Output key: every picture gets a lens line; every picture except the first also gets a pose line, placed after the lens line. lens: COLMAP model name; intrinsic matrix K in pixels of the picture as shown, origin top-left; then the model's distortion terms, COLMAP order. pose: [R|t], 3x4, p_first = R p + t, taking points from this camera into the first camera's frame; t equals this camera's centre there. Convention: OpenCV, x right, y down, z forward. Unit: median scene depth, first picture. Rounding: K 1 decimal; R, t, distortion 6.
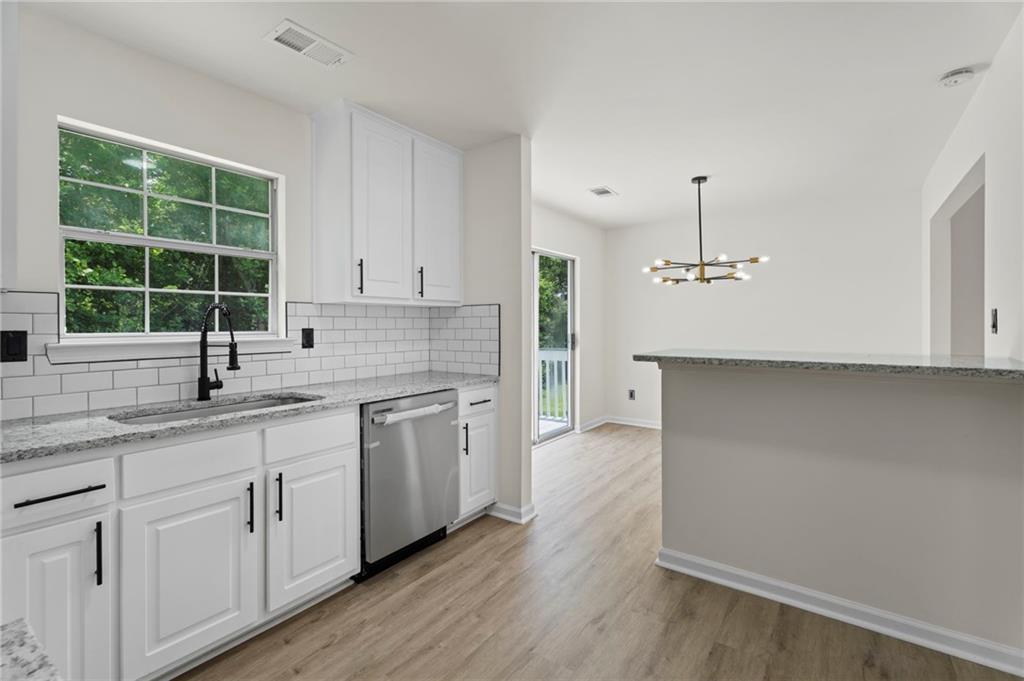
lens RADIAL K [[464.3, 0, 511.7], [0, 464.3, 327.3], [0, 0, 1]] dist [0.000063, -0.000004]
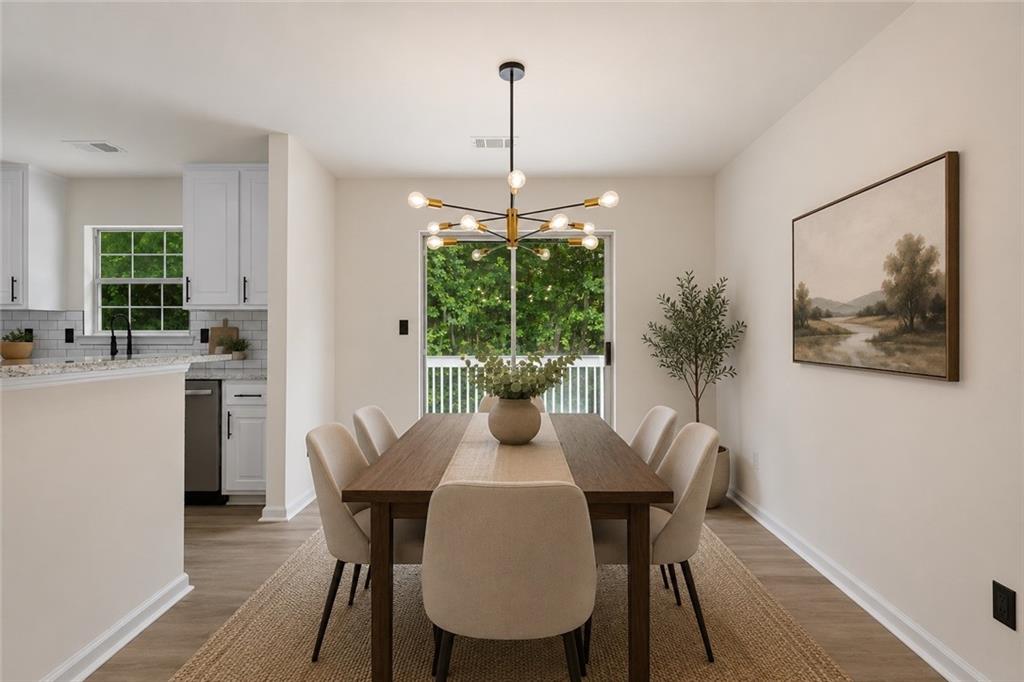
lens RADIAL K [[453.5, 0, 512.0], [0, 453.5, 341.0], [0, 0, 1]] dist [0.000152, 0.000051]
pose [[0.584934, 0.014912, -0.810944, 1.356210], [-0.002518, 0.999860, 0.016570, 0.015595], [0.811077, -0.007650, 0.584889, 1.027607]]
